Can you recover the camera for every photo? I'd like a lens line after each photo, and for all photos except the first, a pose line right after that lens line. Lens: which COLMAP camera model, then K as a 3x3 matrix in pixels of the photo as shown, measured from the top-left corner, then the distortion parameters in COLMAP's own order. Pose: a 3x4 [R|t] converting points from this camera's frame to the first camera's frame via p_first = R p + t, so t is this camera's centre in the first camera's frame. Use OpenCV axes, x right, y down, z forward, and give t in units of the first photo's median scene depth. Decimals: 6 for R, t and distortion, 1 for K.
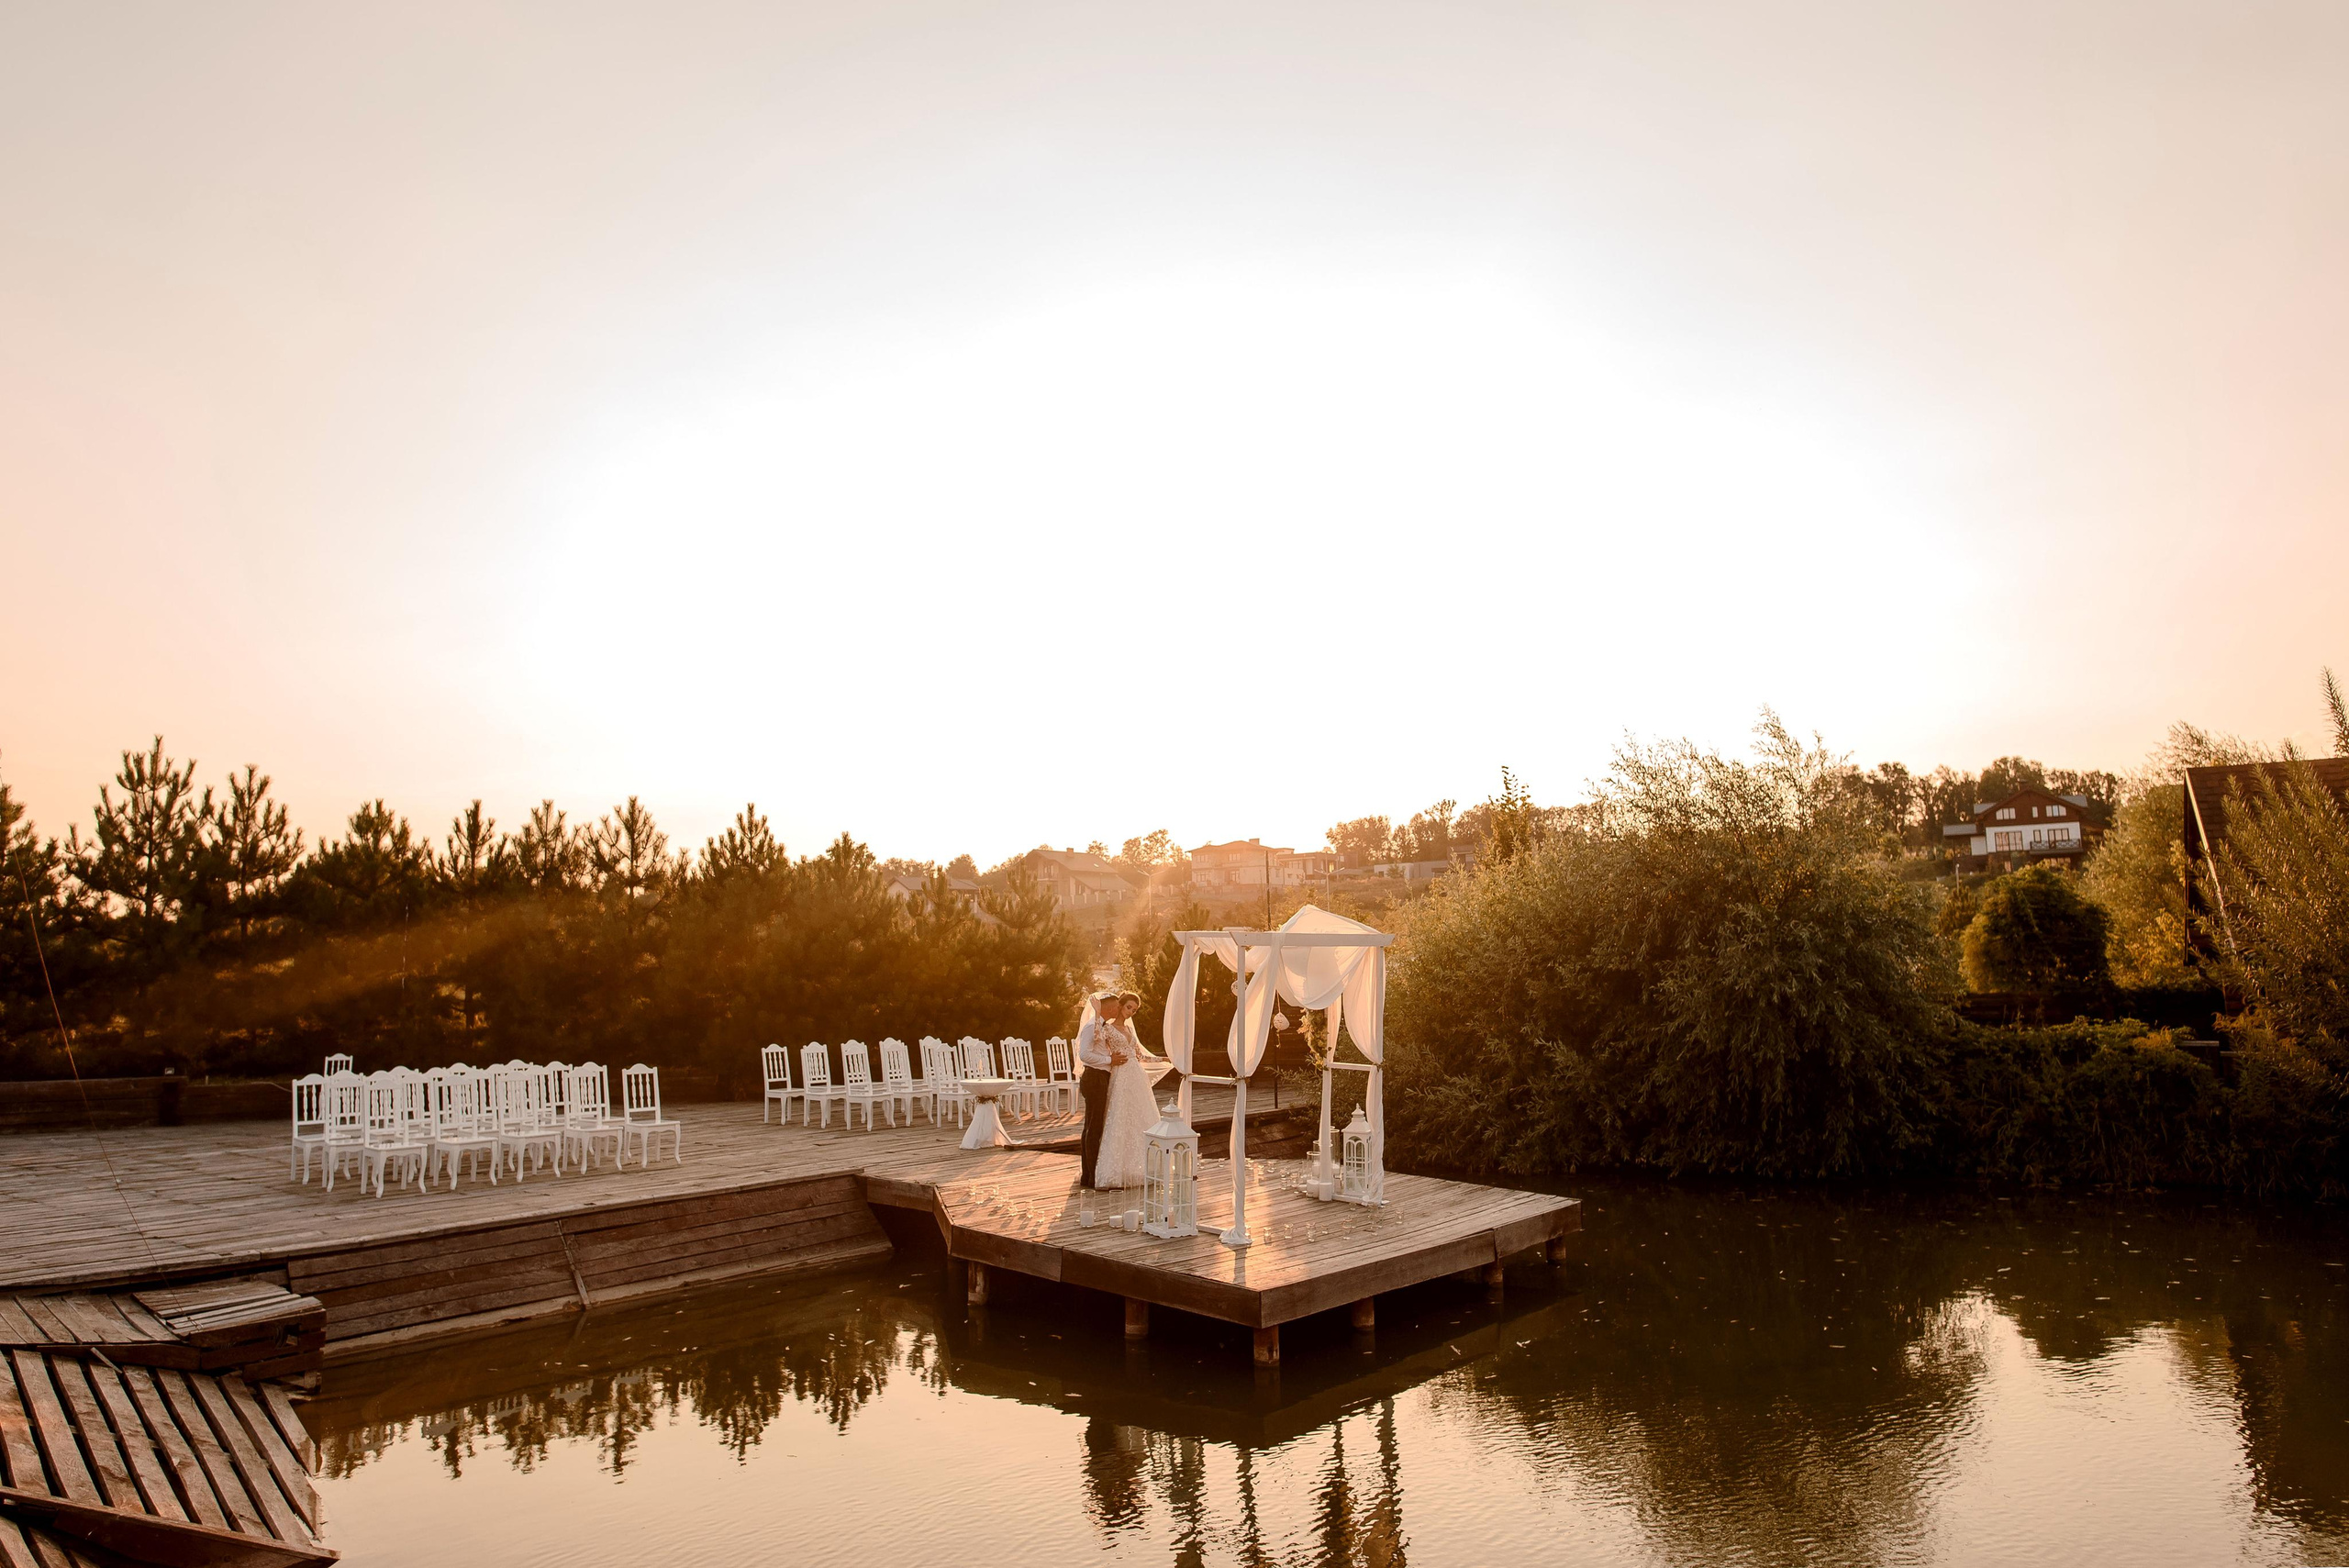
lens RADIAL K [[1414.9, 0, 1172.4], [0, 1414.9, 785.8], [0, 0, 1]] dist [-0.003160, -0.000648]
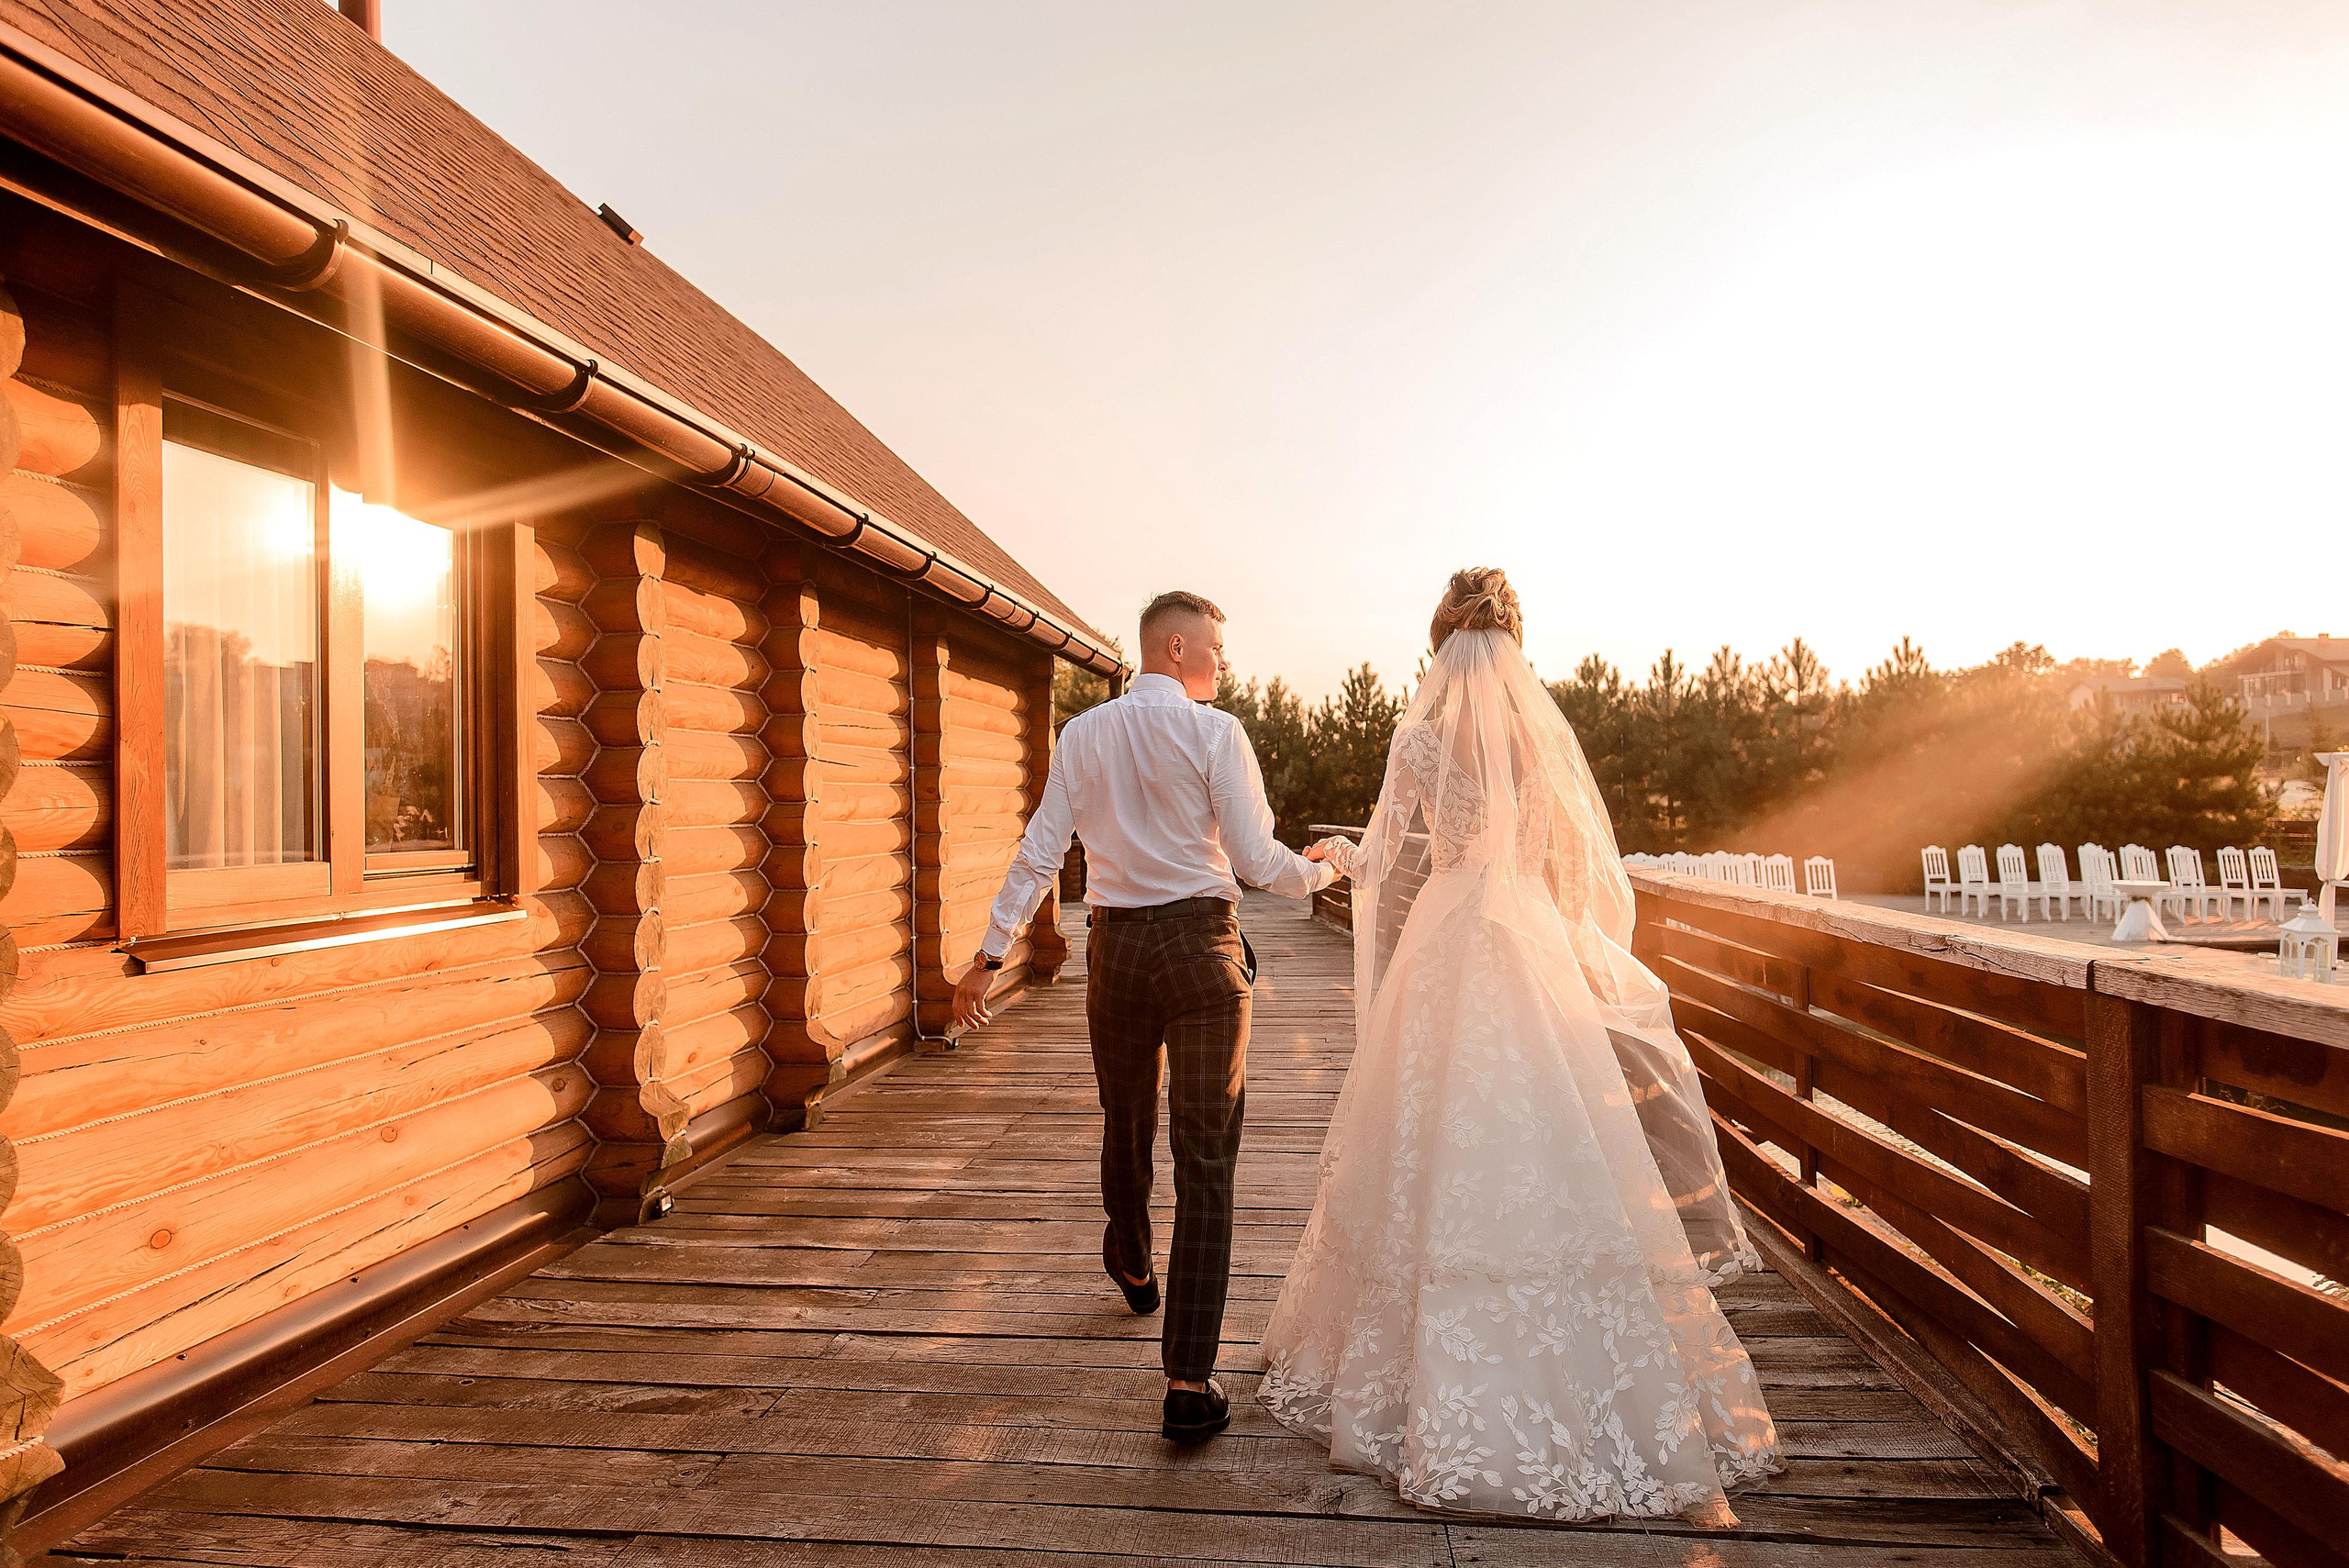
lens RADIAL K [[1414.9, 0, 1146.1], [0, 1414.9, 819.9], [0, 0, 1]] dist [-0.003160, -0.000648]
pose [[0.706785, 0.017280, -0.707217, 0.073001], [0.095875, 0.988138, 0.119960, -0.036362], [0.700901, -0.152591, 0.696745, -0.231518]]
